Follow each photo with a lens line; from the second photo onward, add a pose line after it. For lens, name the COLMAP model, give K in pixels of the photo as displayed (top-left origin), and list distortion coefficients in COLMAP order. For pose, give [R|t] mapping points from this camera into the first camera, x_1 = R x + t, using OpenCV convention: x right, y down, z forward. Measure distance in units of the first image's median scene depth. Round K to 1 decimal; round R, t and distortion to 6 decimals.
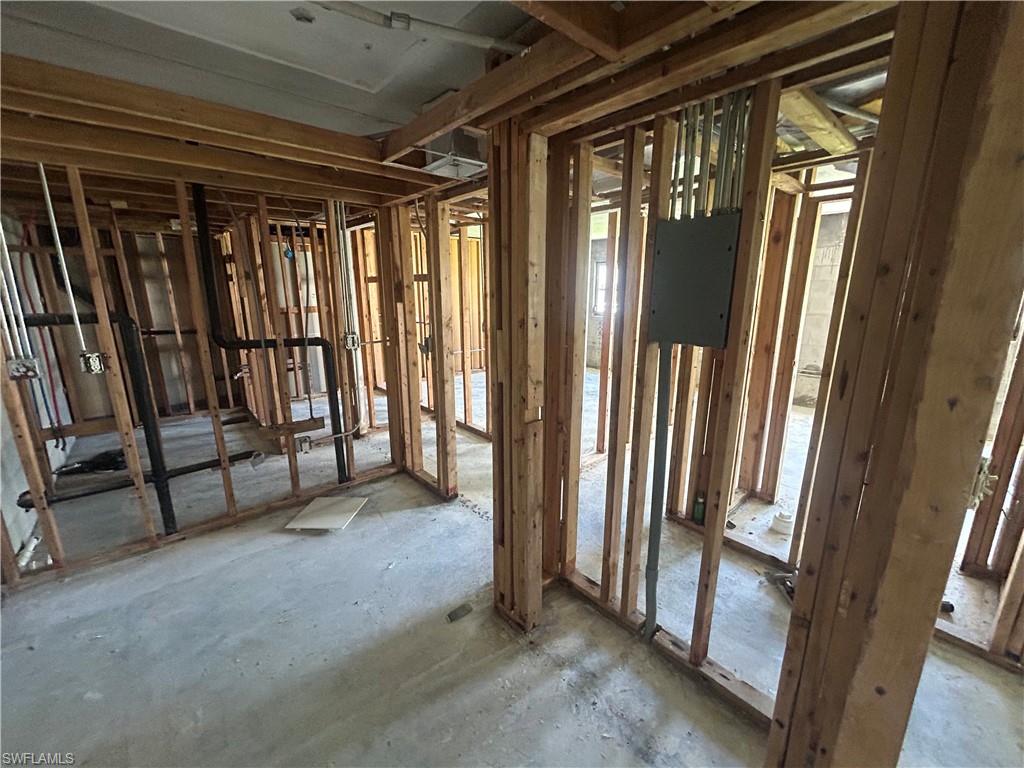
lens RADIAL K [[412.7, 0, 512.8], [0, 412.7, 386.5], [0, 0, 1]] dist [-0.004019, 0.001298]
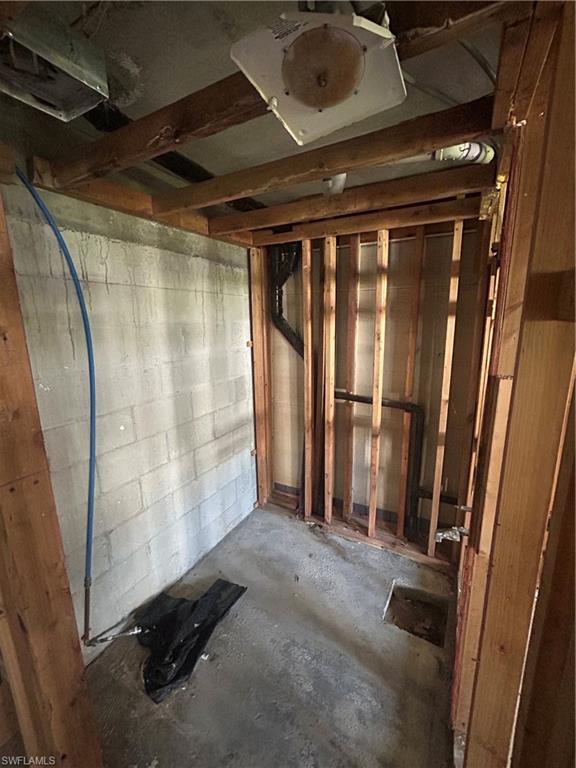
lens RADIAL K [[309.5, 0, 287.6], [0, 309.5, 380.2], [0, 0, 1]] dist [-0.004019, 0.001298]
pose [[0.354904, 0.177710, -0.917857, -0.465984], [-0.196551, 0.974009, 0.112582, -0.189436], [0.914008, 0.140450, 0.380609, 0.718159]]
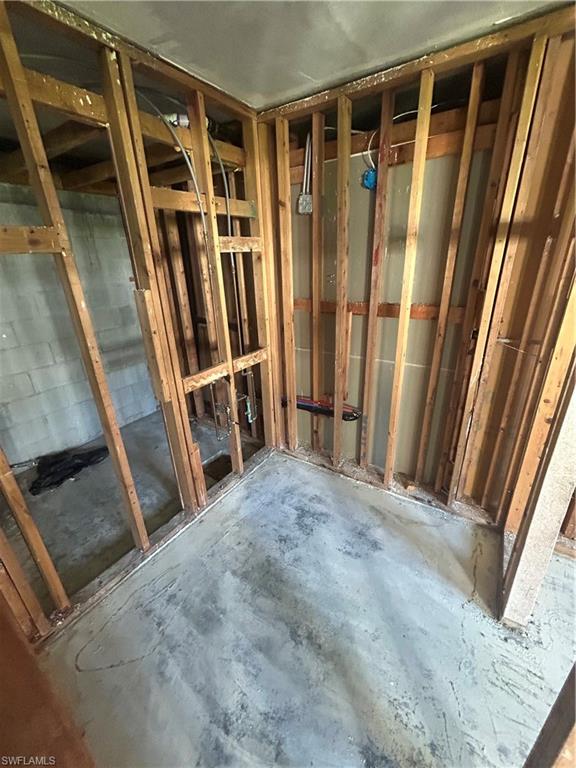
lens RADIAL K [[309.5, 0, 285.6], [0, 309.5, 382.3], [0, 0, 1]] dist [-0.004019, 0.001298]
pose [[0.273476, 0.340023, -0.899775, -0.235456], [-0.181148, 0.936903, 0.298996, -0.226999], [0.944667, 0.081224, 0.317815, 0.958643]]
